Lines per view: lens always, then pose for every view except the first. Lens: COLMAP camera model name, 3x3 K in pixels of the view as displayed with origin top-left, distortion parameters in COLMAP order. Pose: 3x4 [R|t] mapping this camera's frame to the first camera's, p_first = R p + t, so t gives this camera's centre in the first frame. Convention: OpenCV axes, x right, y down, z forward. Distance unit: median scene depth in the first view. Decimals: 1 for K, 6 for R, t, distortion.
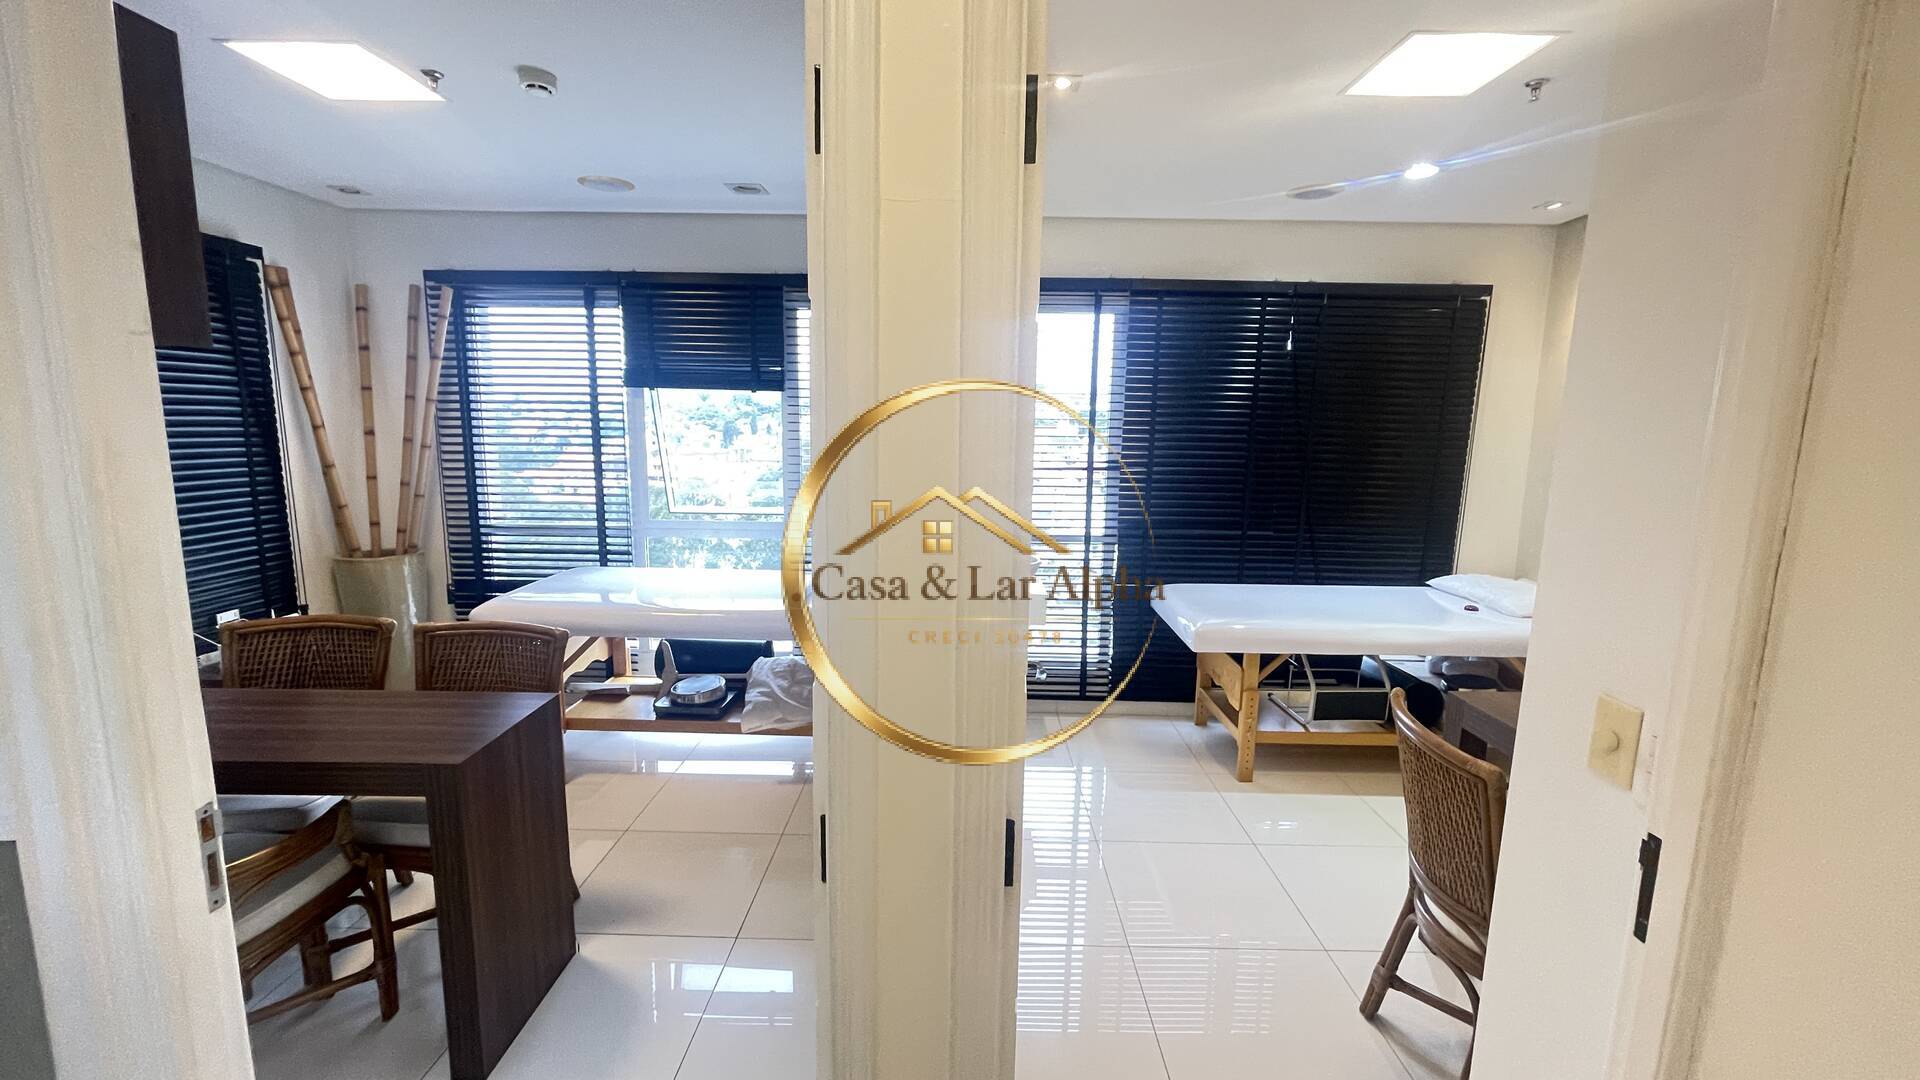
lens RADIAL K [[764.1, 0, 954.5], [0, 764.1, 545.1], [0, 0, 1]] dist [-0.001958, -0.000188]
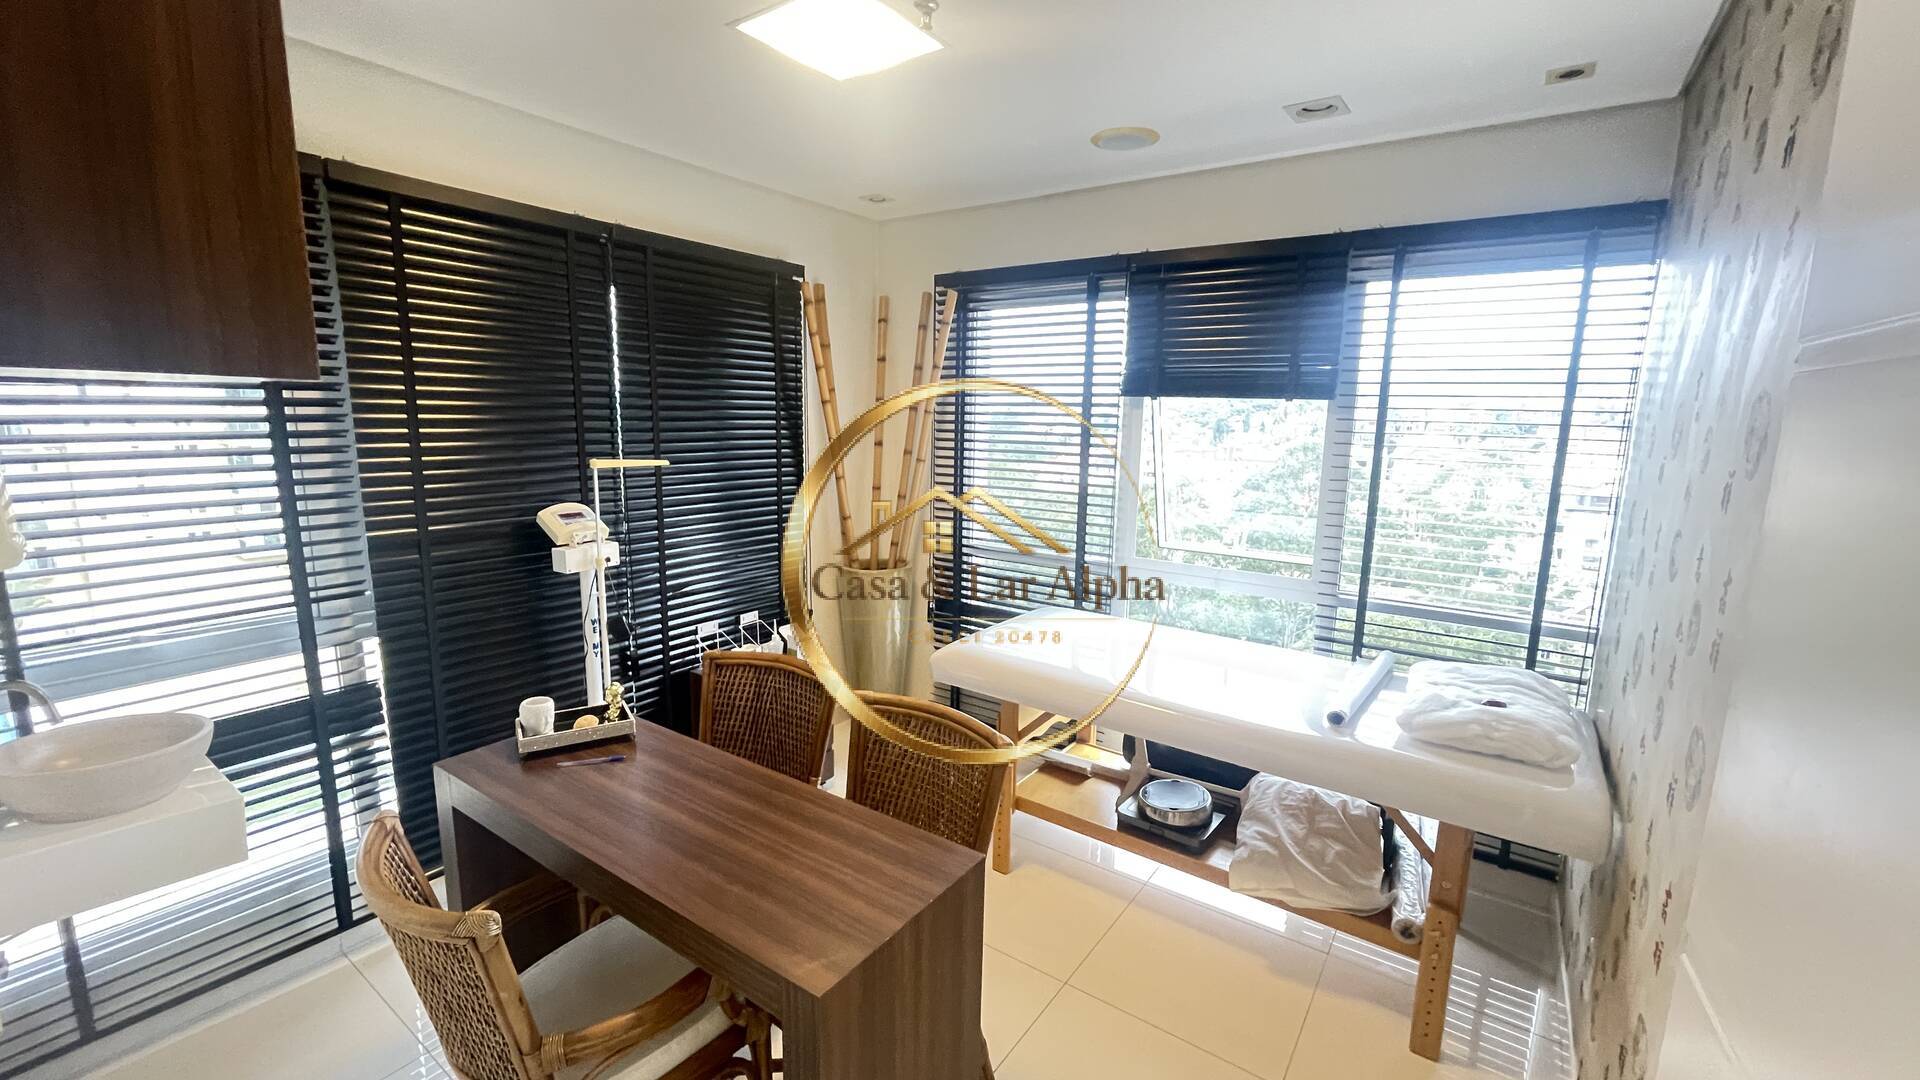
lens RADIAL K [[793.6, 0, 966.5], [0, 793.6, 537.6], [0, 0, 1]] dist [-0.002868, -0.000164]
pose [[0.829013, 0.087724, -0.552306, -0.091962], [-0.095064, 0.995352, 0.015403, -0.055722], [0.551090, 0.039735, 0.833499, 0.216489]]
